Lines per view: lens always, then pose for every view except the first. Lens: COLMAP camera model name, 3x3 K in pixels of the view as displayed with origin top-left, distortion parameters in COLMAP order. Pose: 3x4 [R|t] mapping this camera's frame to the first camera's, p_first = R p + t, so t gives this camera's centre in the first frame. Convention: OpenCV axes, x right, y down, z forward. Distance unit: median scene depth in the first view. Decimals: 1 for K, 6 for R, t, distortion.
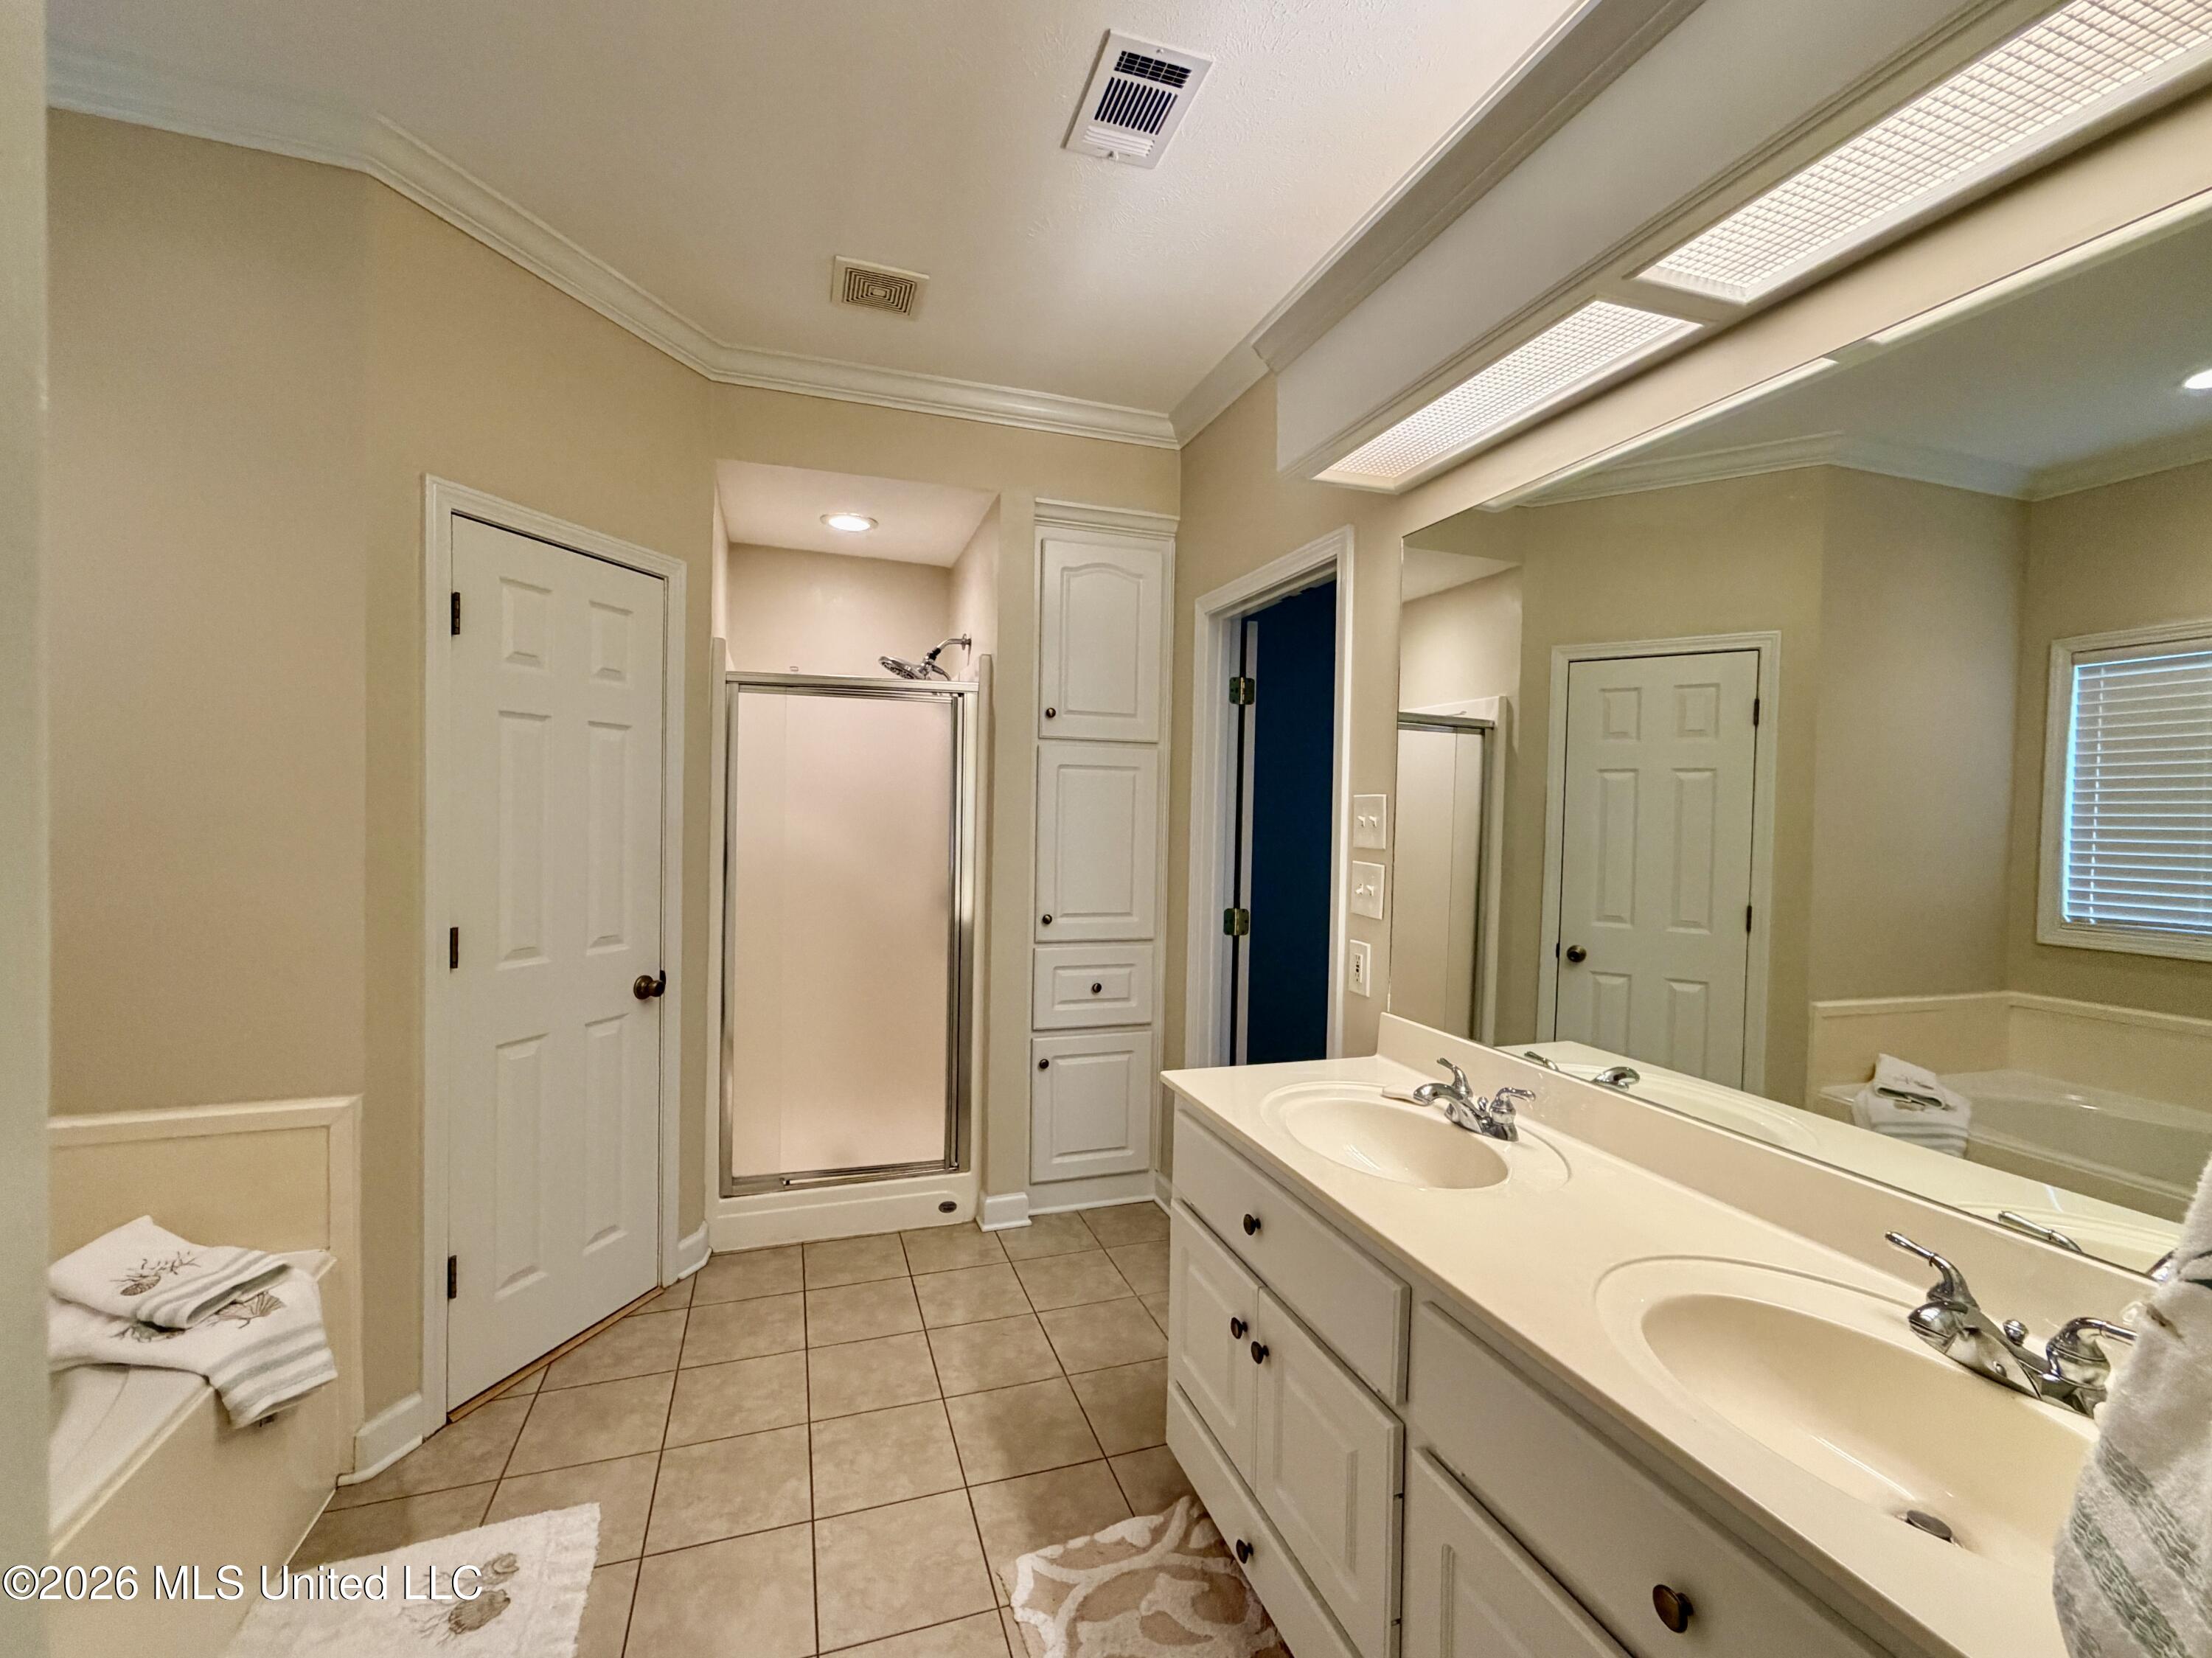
lens RADIAL K [[912.1, 0, 1106.0], [0, 912.1, 829.0], [0, 0, 1]] dist [0.000003, -0.000621]
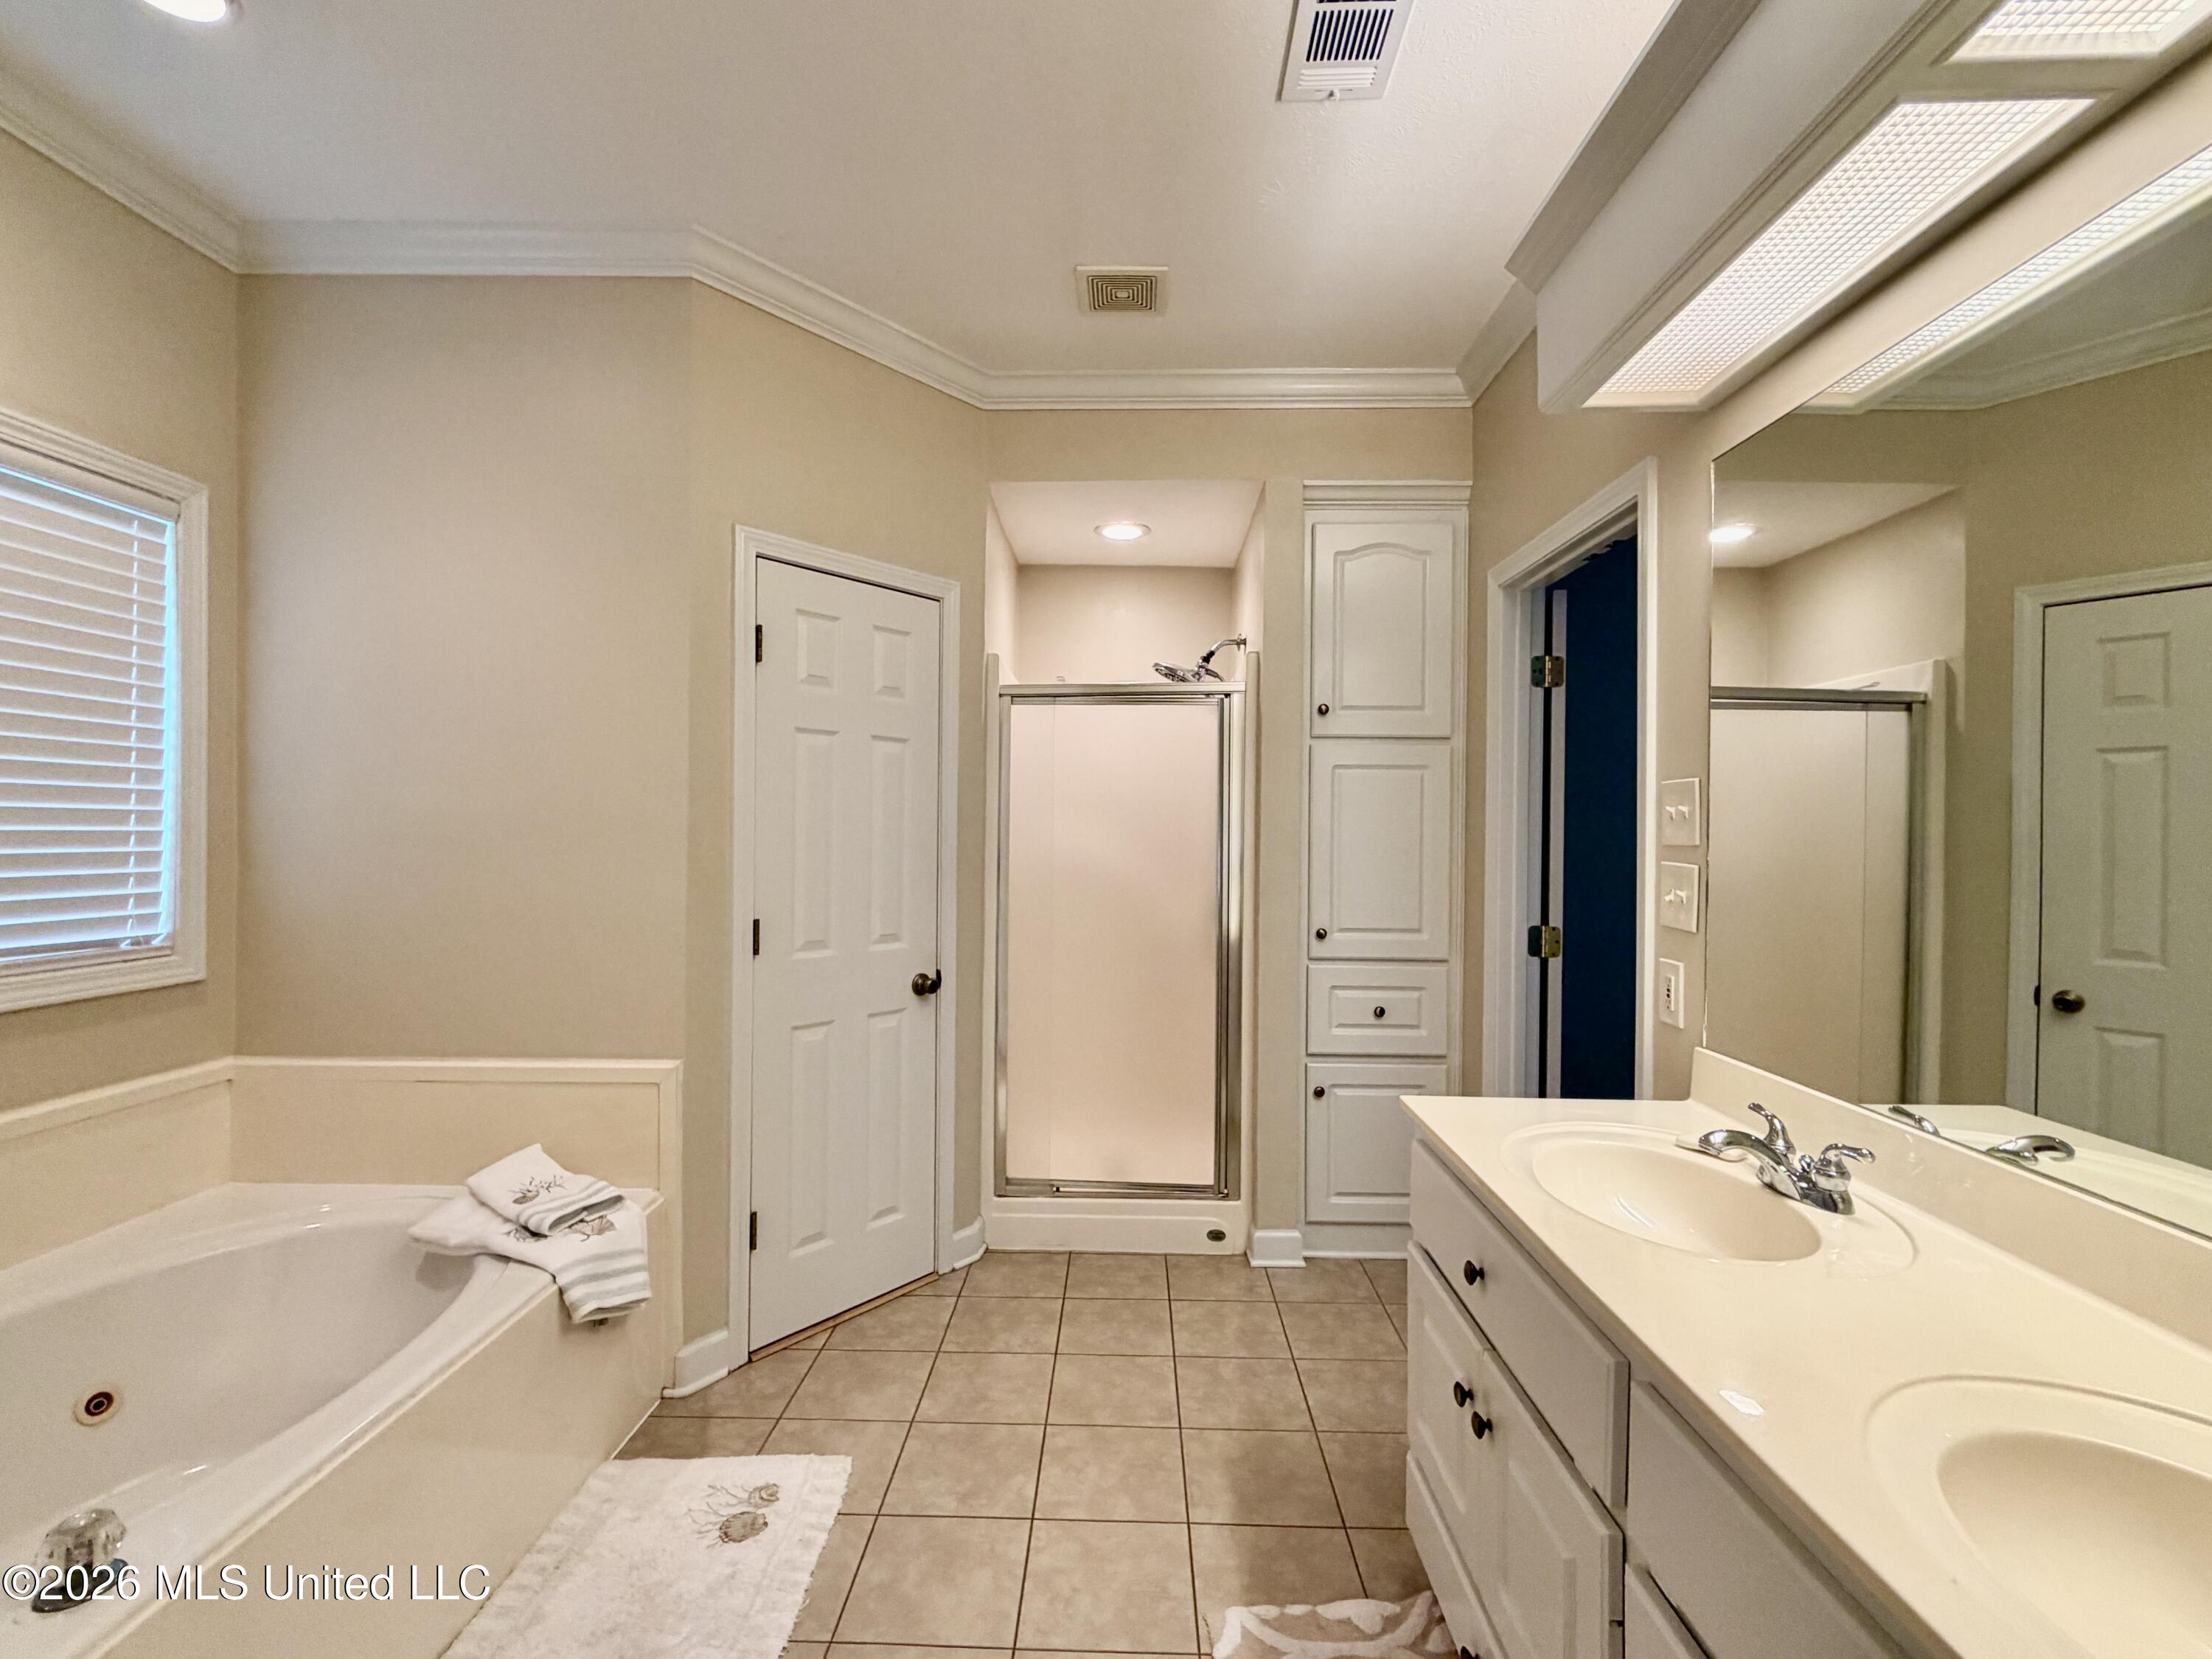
lens RADIAL K [[967.7, 0, 1119.9], [0, 967.7, 829.7], [0, 0, 1]] dist [-0.001024, 0.000150]
pose [[0.941305, -0.012191, -0.337338, 0.110757], [0.003581, 0.999652, -0.026134, 0.028421], [0.337539, 0.023392, 0.941021, 0.017453]]
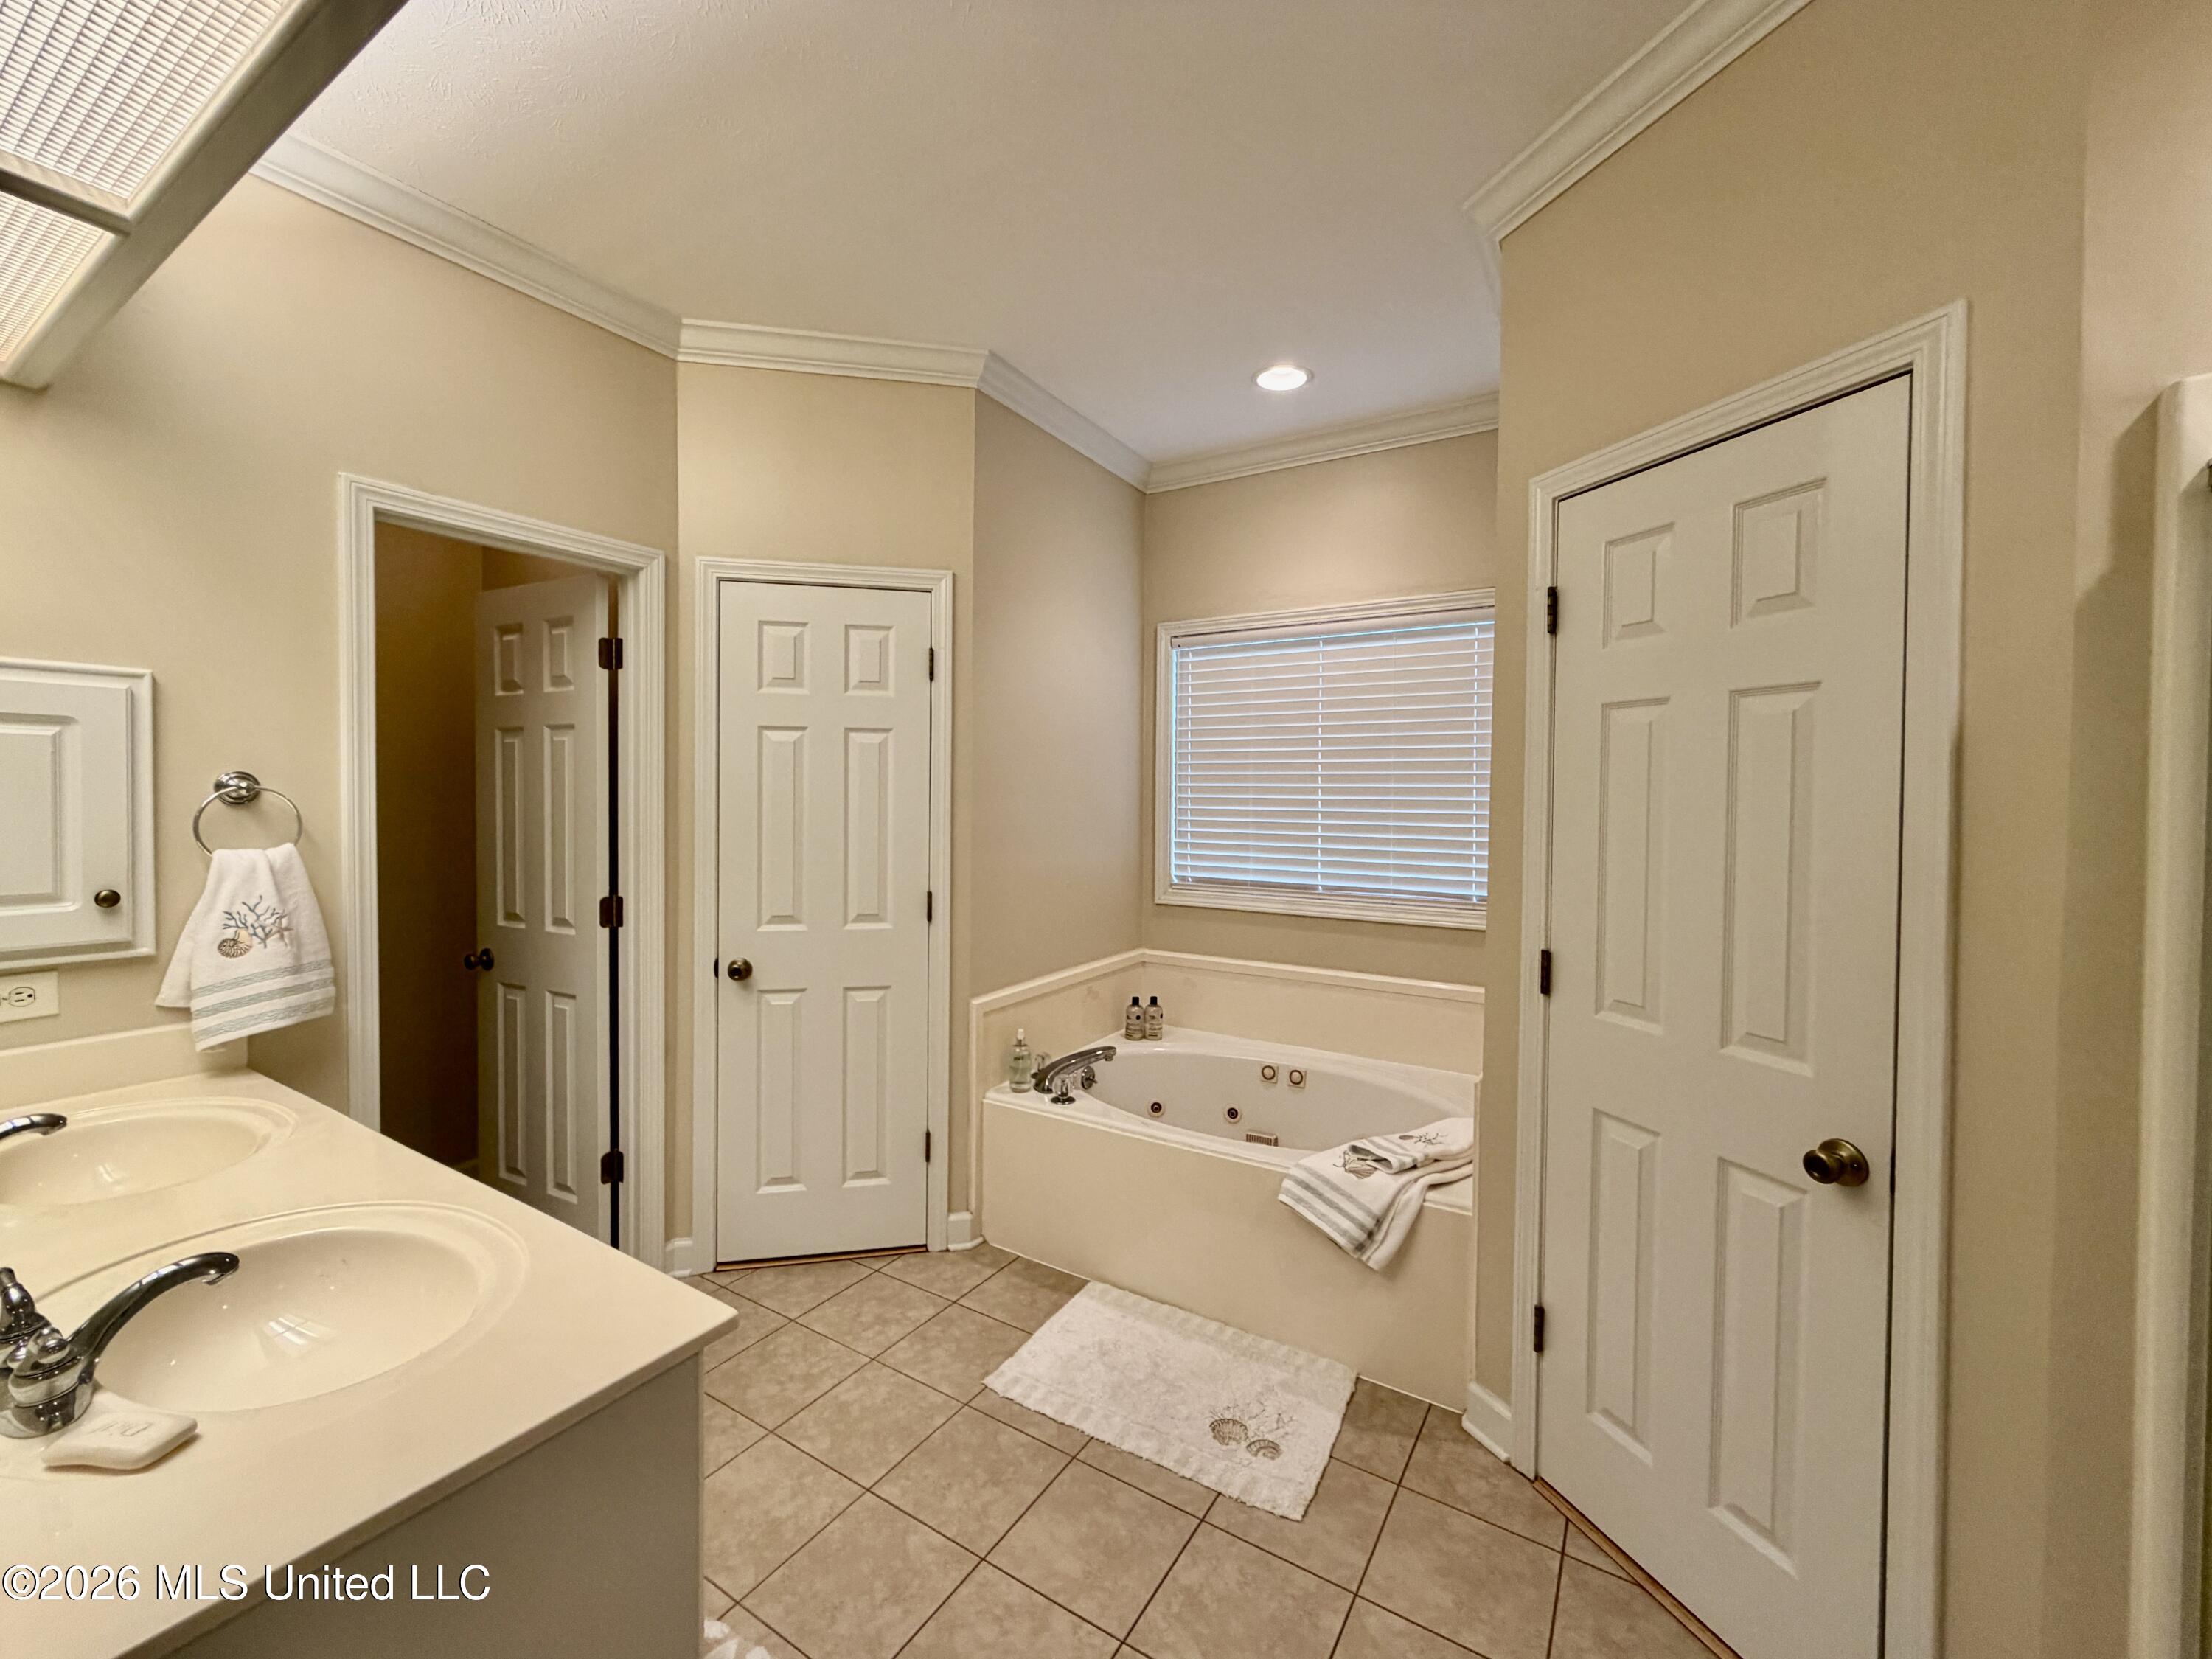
lens RADIAL K [[889.0, 0, 1106.0], [0, 889.0, 829.5], [0, 0, 1]] dist [-0.000673, 0.000215]
pose [[-0.774720, -0.011615, -0.632198, 0.187100], [-0.042629, 0.998516, 0.033895, -0.023784], [0.630866, 0.053209, -0.774065, 1.320995]]
